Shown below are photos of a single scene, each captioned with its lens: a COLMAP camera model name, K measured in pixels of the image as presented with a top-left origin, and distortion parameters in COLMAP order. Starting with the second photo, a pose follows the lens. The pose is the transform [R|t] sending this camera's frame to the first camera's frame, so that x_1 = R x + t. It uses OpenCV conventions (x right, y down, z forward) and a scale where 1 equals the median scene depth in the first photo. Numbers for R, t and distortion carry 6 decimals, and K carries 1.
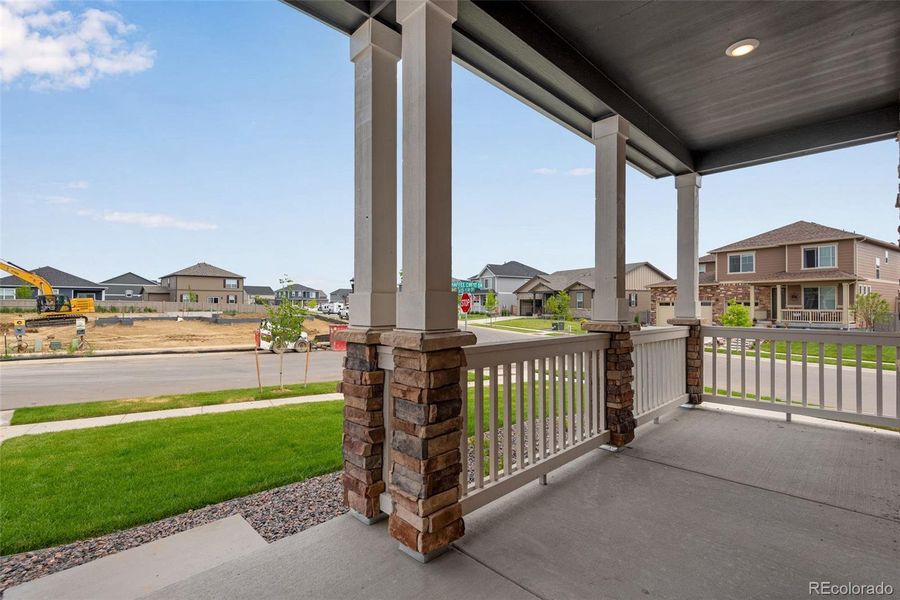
lens RADIAL K [[414.2, 0, 441.9], [0, 414.2, 297.8], [0, 0, 1]] dist [0.004957, -0.000098]
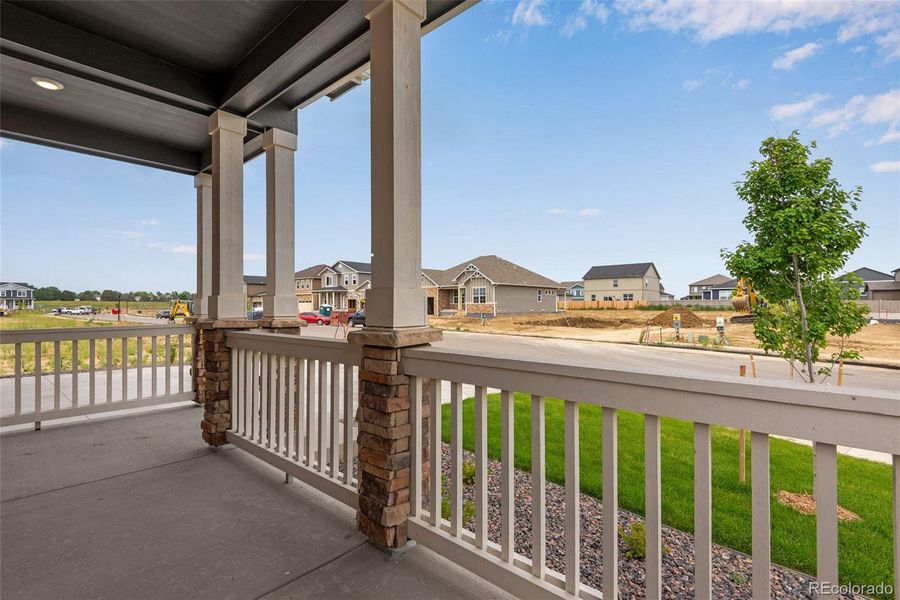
lens RADIAL K [[414.2, 0, 441.9], [0, 414.2, 297.8], [0, 0, 1]] dist [0.004957, -0.000098]
pose [[0.075152, -0.017279, -0.997022, 0.704223], [0.018392, 0.999704, -0.015939, 0.016738], [0.997002, -0.017139, 0.075448, 0.719917]]
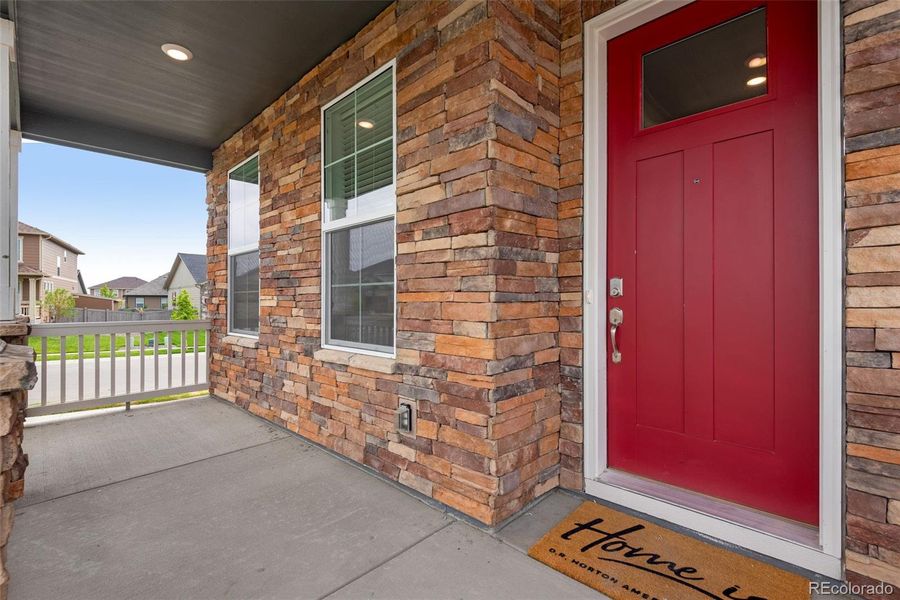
lens RADIAL K [[402.1, 0, 453.5], [0, 402.1, 302.1], [0, 0, 1]] dist [0.005516, 0.000089]
pose [[-0.035923, -0.004787, 0.999343, -0.186427], [-0.015289, 0.999874, 0.004240, 0.007537], [-0.999238, -0.015127, -0.035991, 0.194439]]
